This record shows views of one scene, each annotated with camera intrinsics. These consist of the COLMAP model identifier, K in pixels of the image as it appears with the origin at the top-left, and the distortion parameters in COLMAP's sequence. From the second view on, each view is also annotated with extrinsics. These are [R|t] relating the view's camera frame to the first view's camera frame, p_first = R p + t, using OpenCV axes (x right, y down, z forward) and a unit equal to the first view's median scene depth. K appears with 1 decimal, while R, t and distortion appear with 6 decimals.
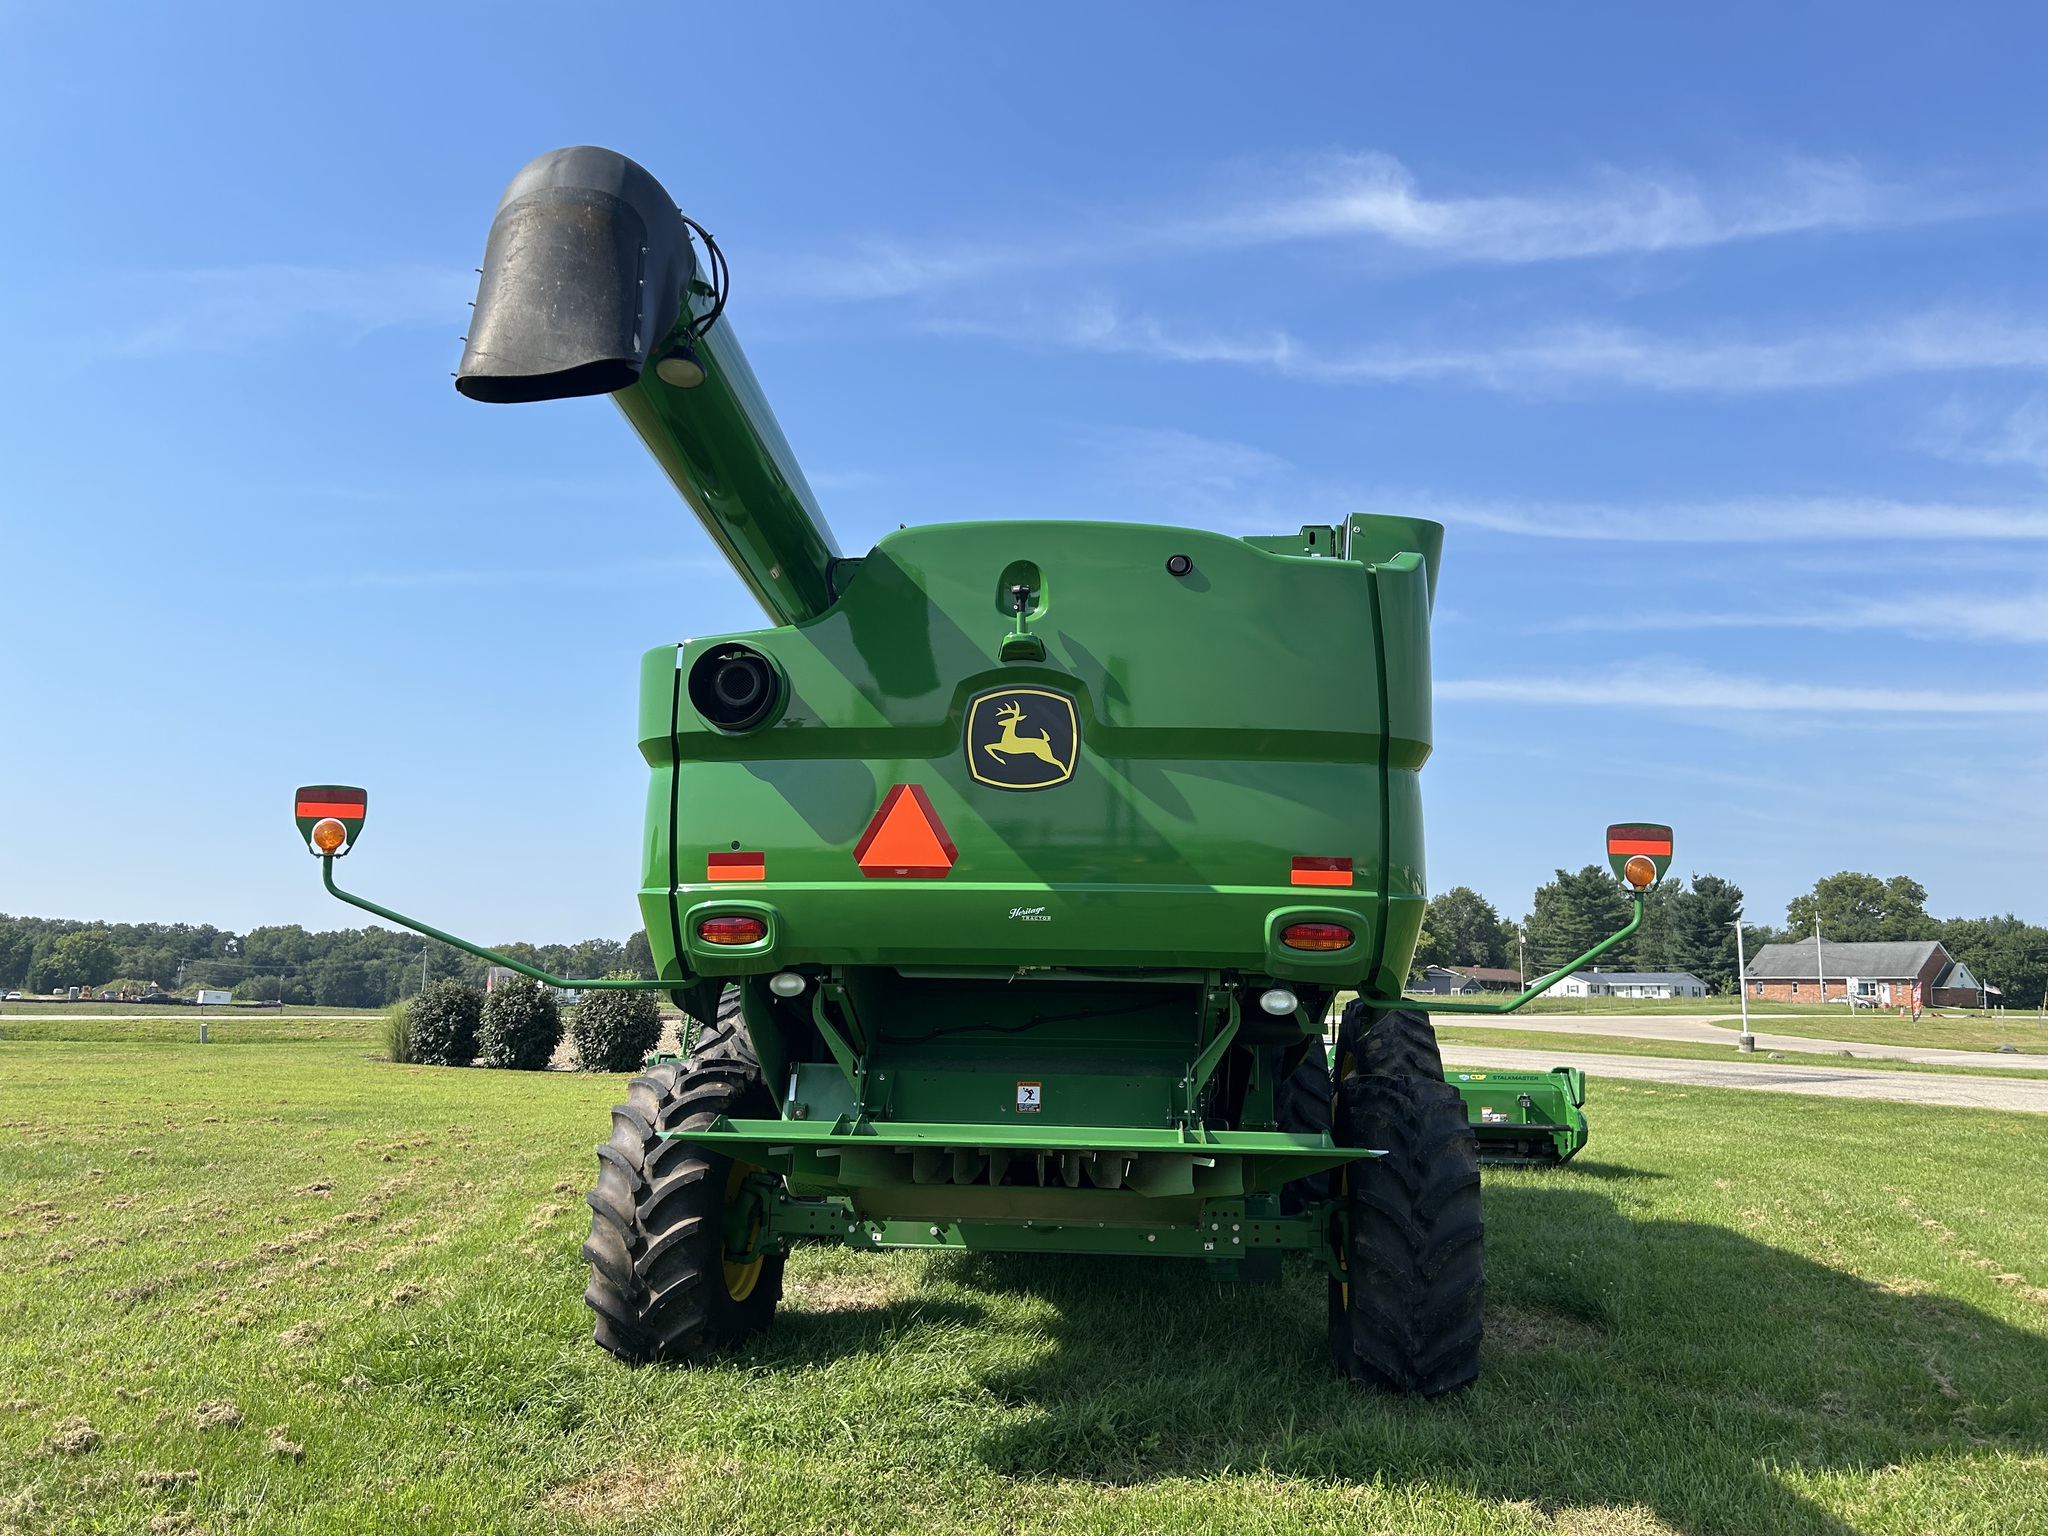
lens RADIAL K [[1550.2, 0, 1019.0], [0, 1550.2, 768.3], [0, 0, 1]] dist [0.039937, -0.043091]
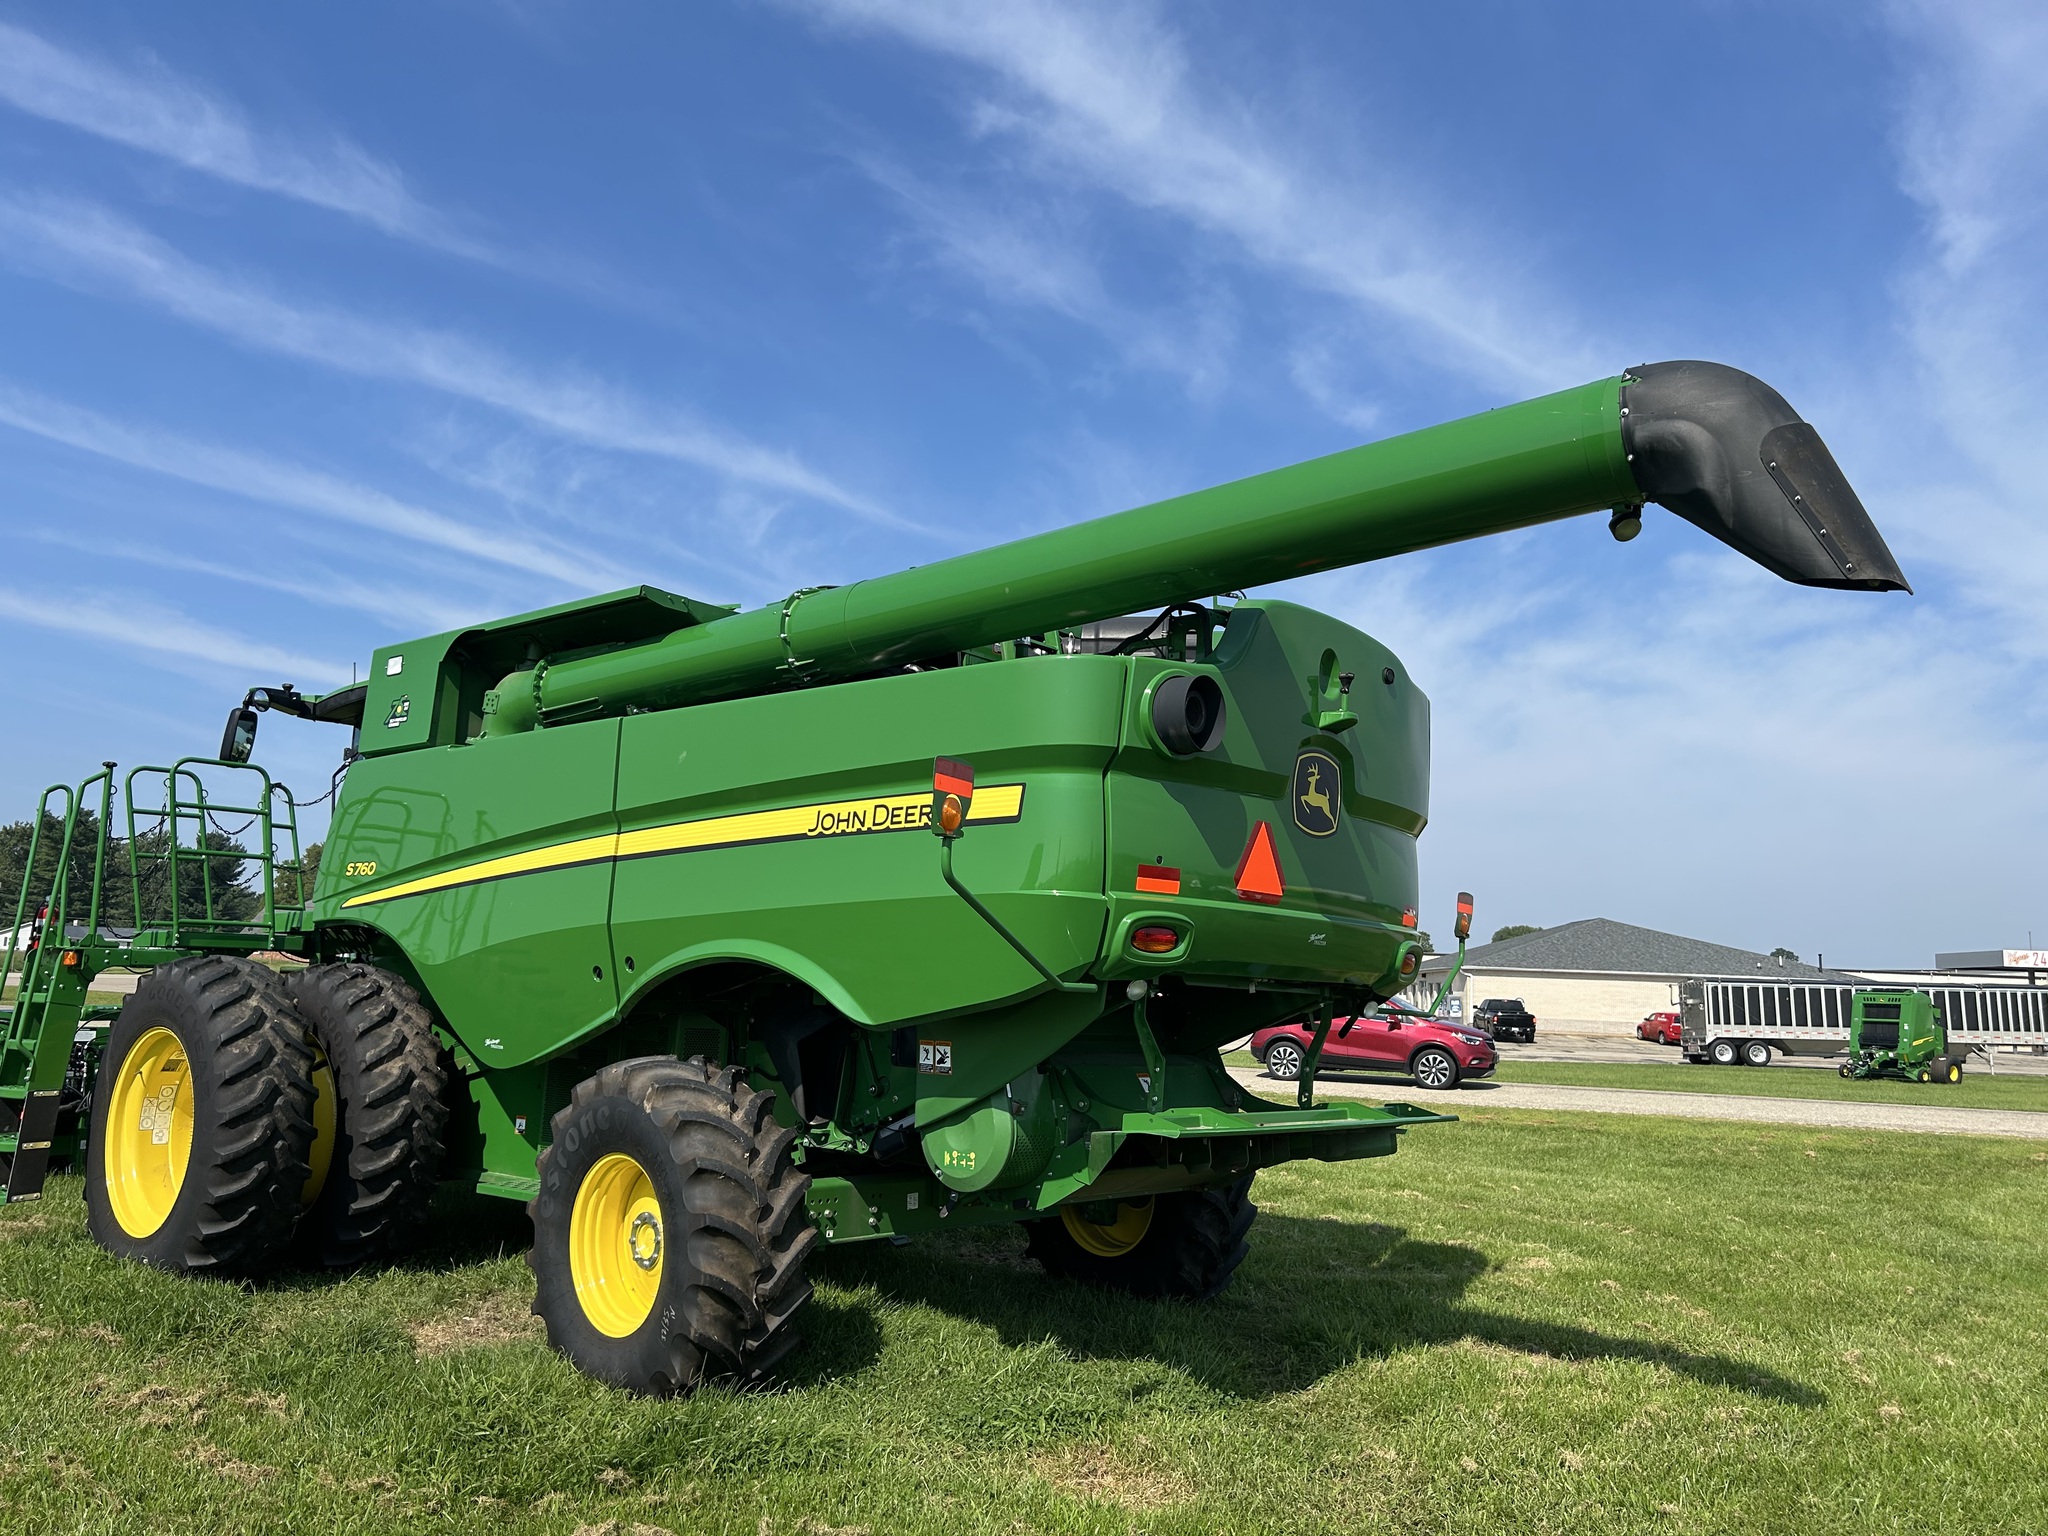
lens RADIAL K [[1550.2, 0, 1009.4], [0, 1550.2, 759.2], [0, 0, 1]] dist [0.039937, -0.043091]
pose [[0.594188, 0.132453, 0.793345, -0.904495], [-0.148839, 0.987420, -0.053380, 0.044595], [-0.790435, -0.086363, 0.606427, 0.368642]]
